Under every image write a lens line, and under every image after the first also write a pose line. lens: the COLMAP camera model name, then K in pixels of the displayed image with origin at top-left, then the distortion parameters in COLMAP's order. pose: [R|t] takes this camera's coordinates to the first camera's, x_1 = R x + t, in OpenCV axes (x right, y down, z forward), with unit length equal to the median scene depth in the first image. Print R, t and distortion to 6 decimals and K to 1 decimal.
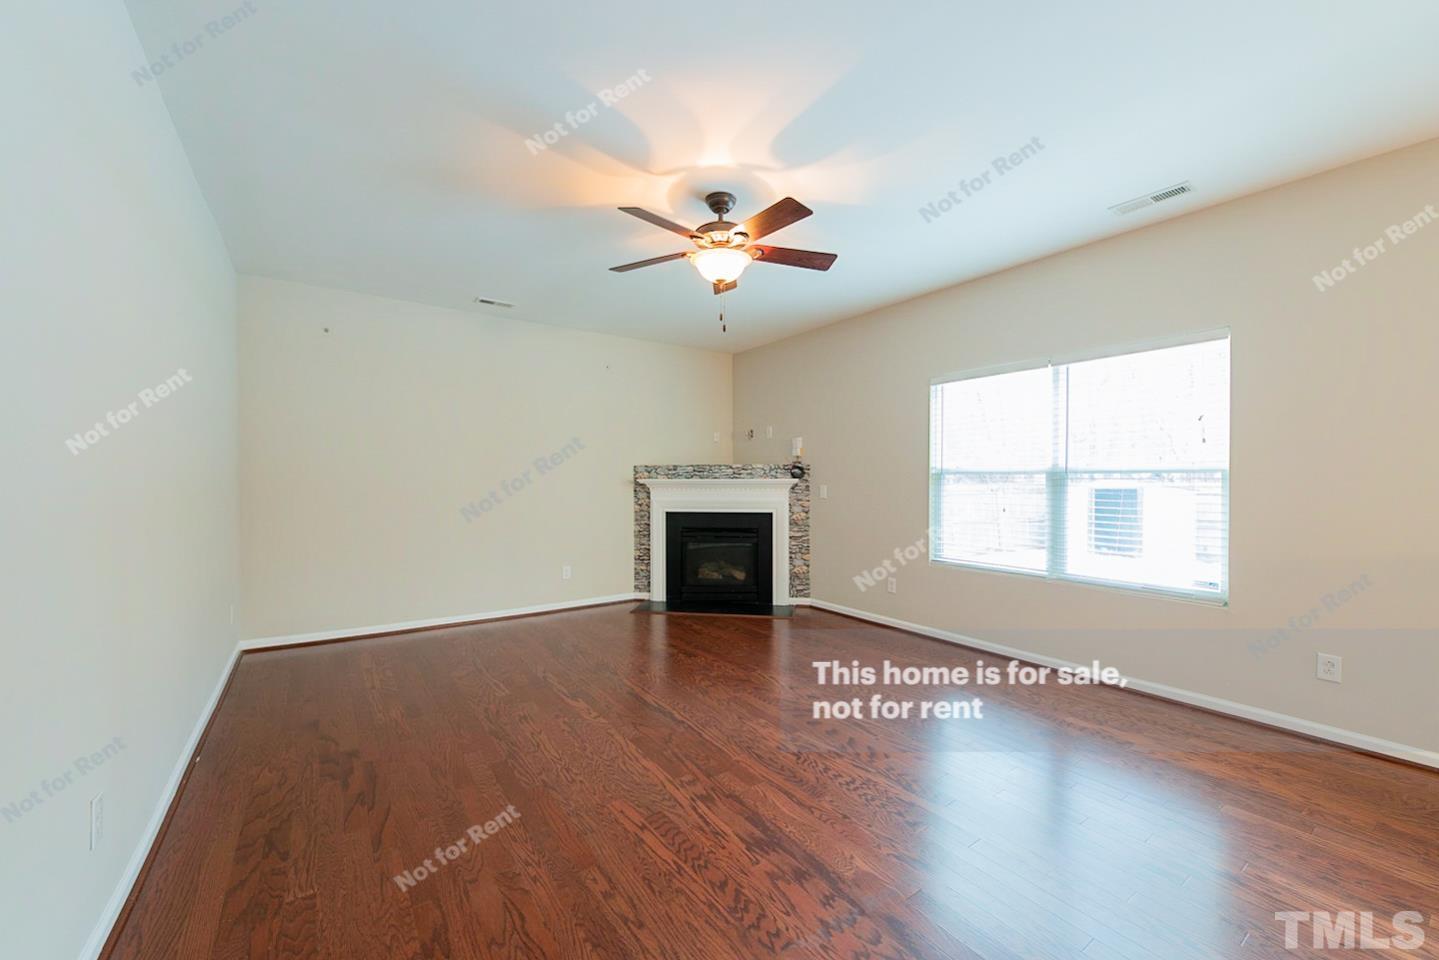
lens RADIAL K [[567.8, 0, 721.8], [0, 567.8, 480.3], [0, 0, 1]] dist [0.000989, -0.000081]
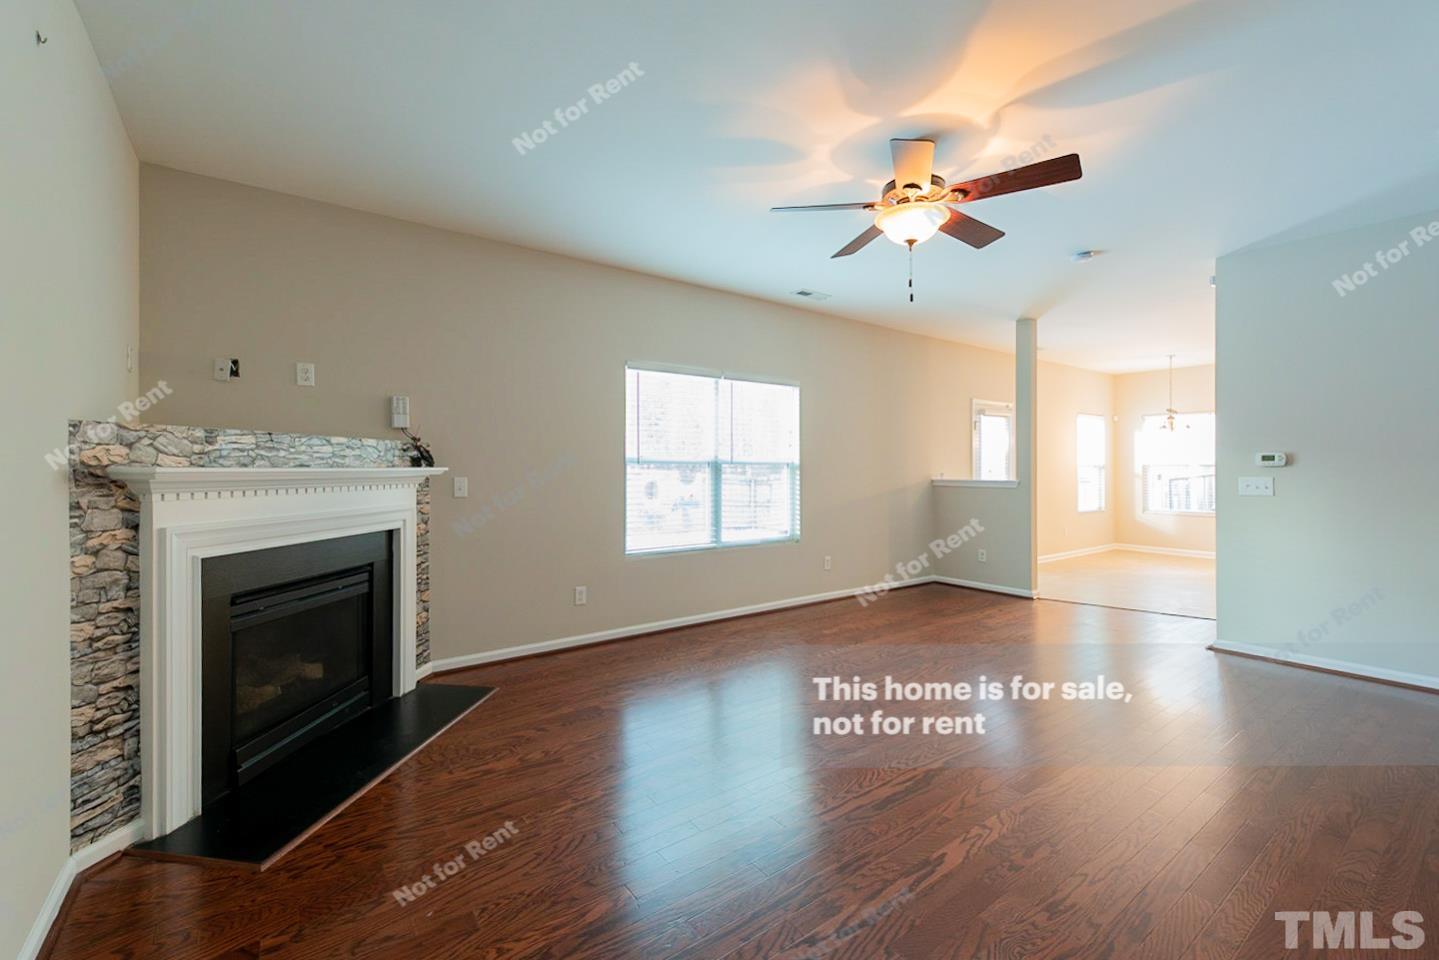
lens RADIAL K [[583.3, 0, 714.1], [0, 583.3, 473.2], [0, 0, 1]] dist [0.000013, -0.000175]
pose [[-0.021780, -0.005266, 0.999749, -0.478840], [0.000384, 0.999986, 0.005276, 0.000285], [-0.999763, 0.000499, -0.021778, 0.706222]]
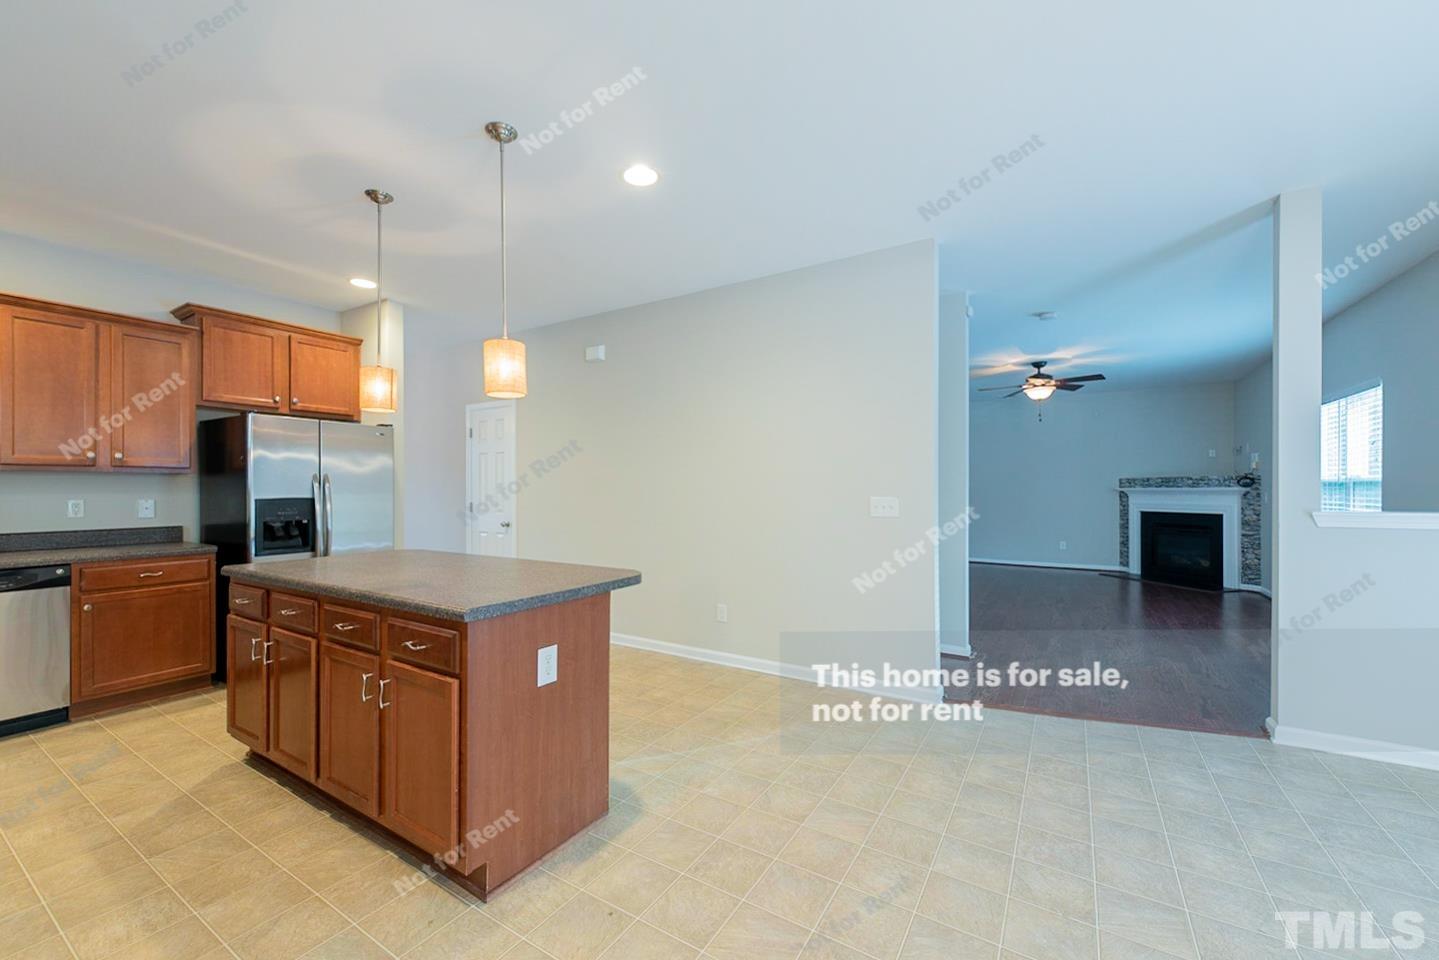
lens RADIAL K [[573.5, 0, 710.5], [0, 573.5, 481.6], [0, 0, 1]] dist [0.000875, -0.000273]
pose [[0.389721, -0.013962, -0.920827, 0.821866], [0.005140, 0.999902, -0.012986, -0.005237], [0.920919, 0.000328, 0.389755, -0.551072]]
